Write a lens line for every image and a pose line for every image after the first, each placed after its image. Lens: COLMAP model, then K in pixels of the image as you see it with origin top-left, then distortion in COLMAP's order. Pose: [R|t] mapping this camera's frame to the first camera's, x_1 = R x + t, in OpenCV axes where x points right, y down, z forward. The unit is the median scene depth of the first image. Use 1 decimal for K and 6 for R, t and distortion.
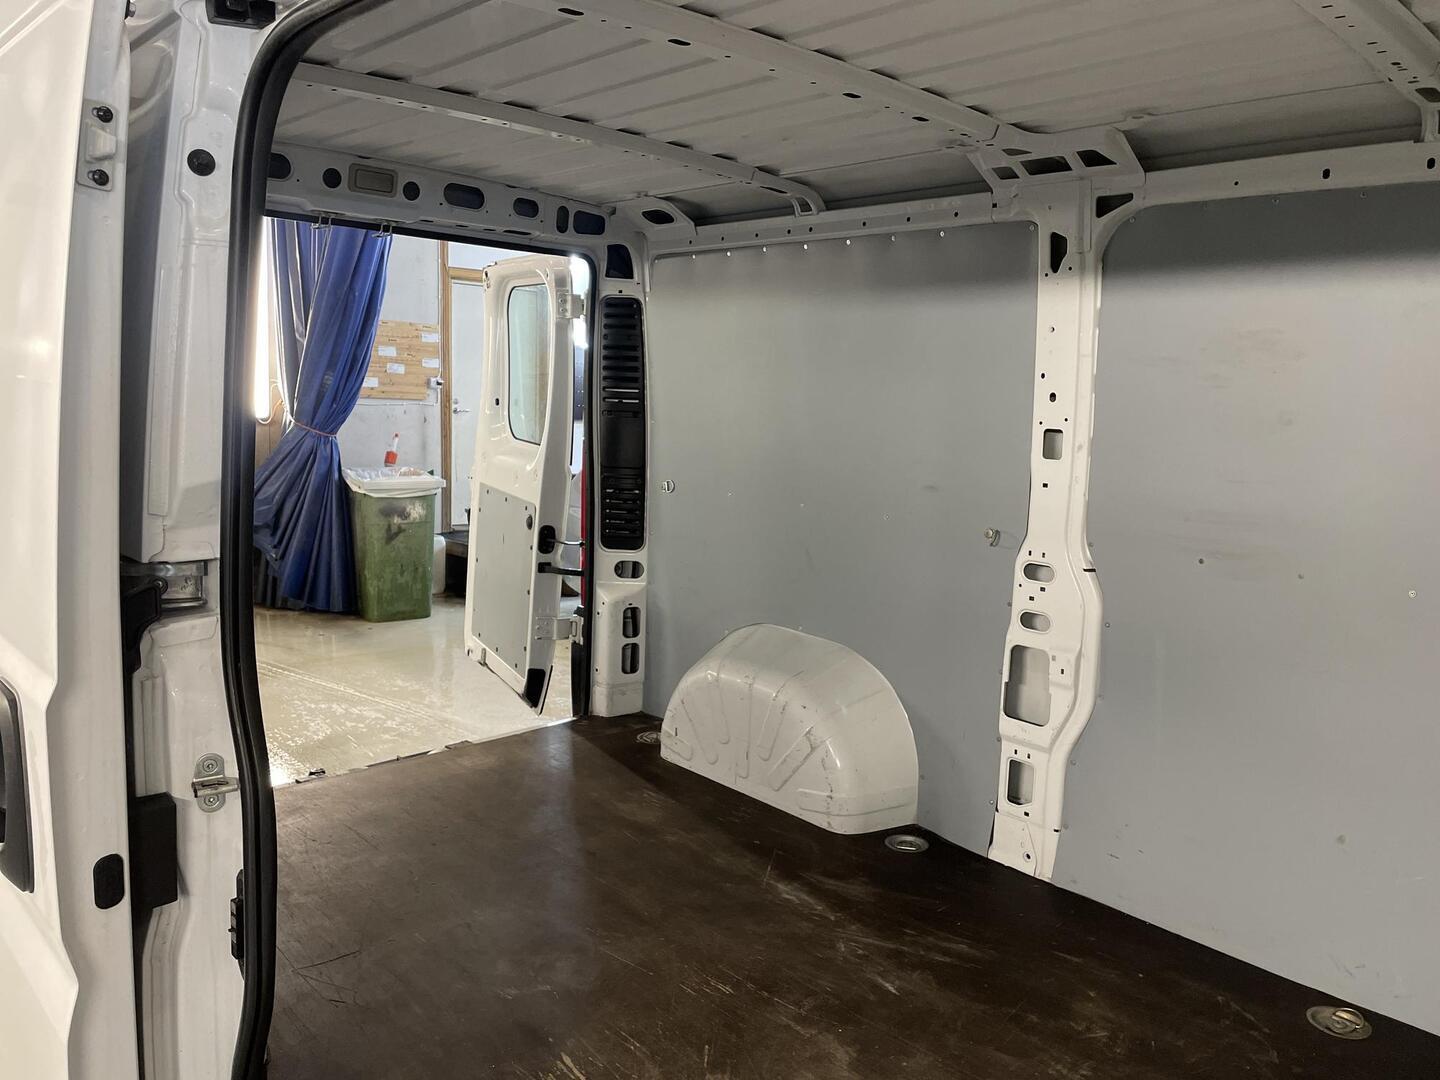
lens RADIAL K [[1097.4, 0, 720.0], [0, 1097.4, 540.0], [0, 0, 1]] dist [0.056531, -0.002424]
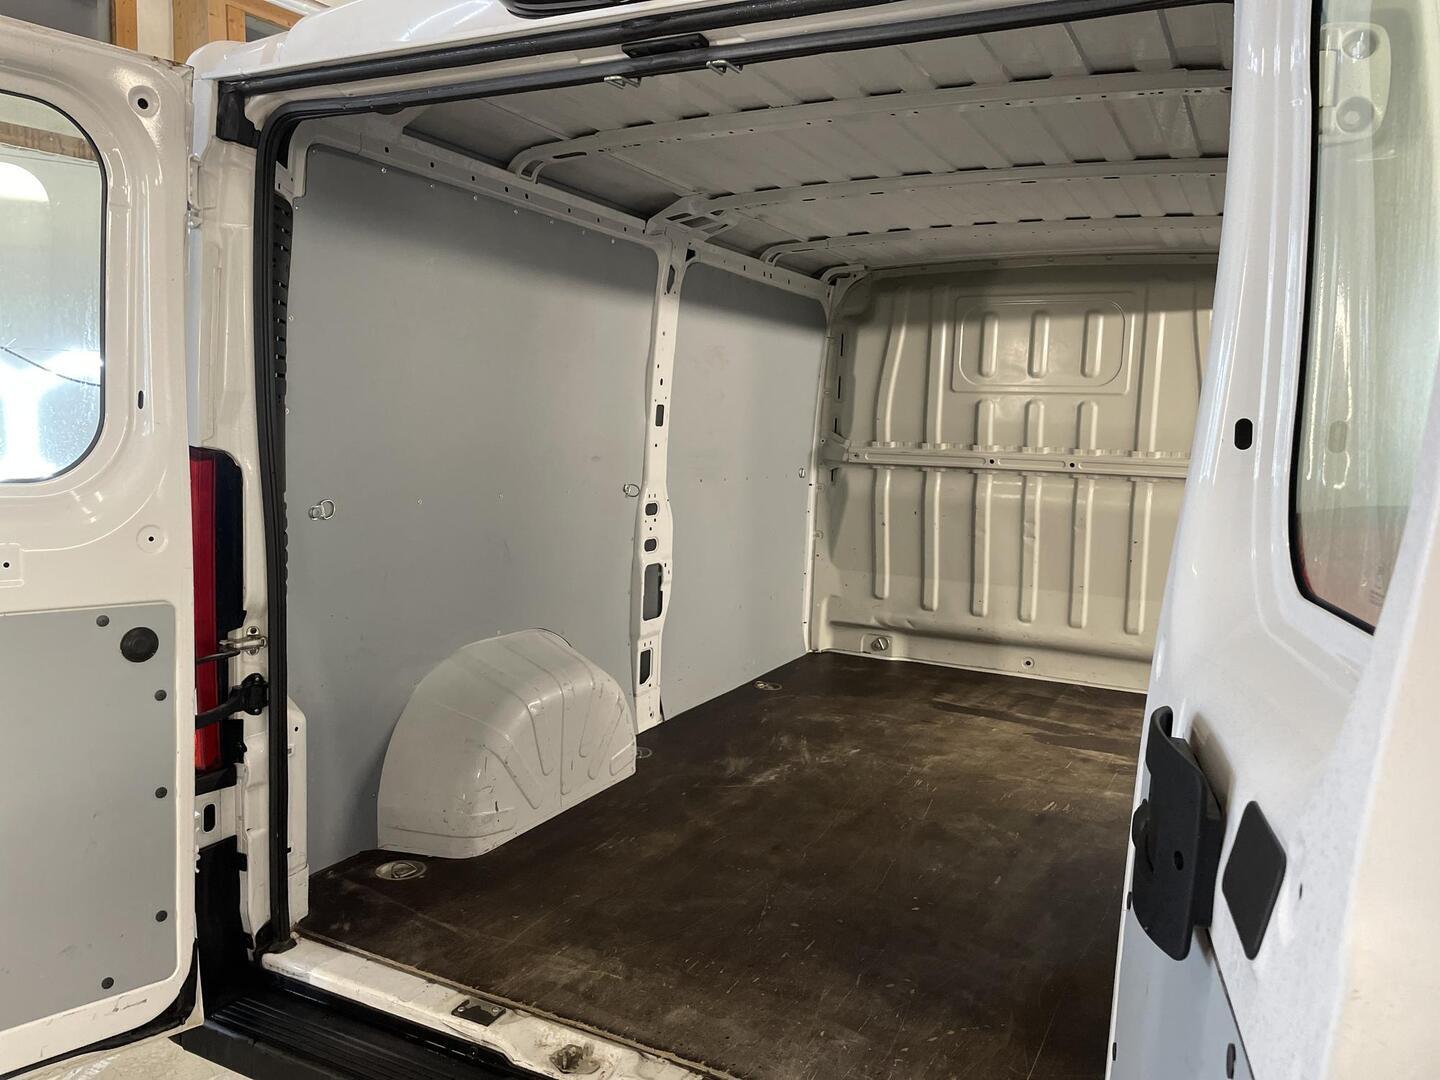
lens RADIAL K [[1078.4, 0, 718.5], [0, 1078.4, 532.8], [0, 0, 1]] dist [0.124861, -0.000570]
pose [[-0.341422, -0.149978, 0.927867, -1.027821], [0.084993, 0.978216, 0.189390, -0.196013], [-0.936059, 0.143524, -0.321238, 1.401732]]
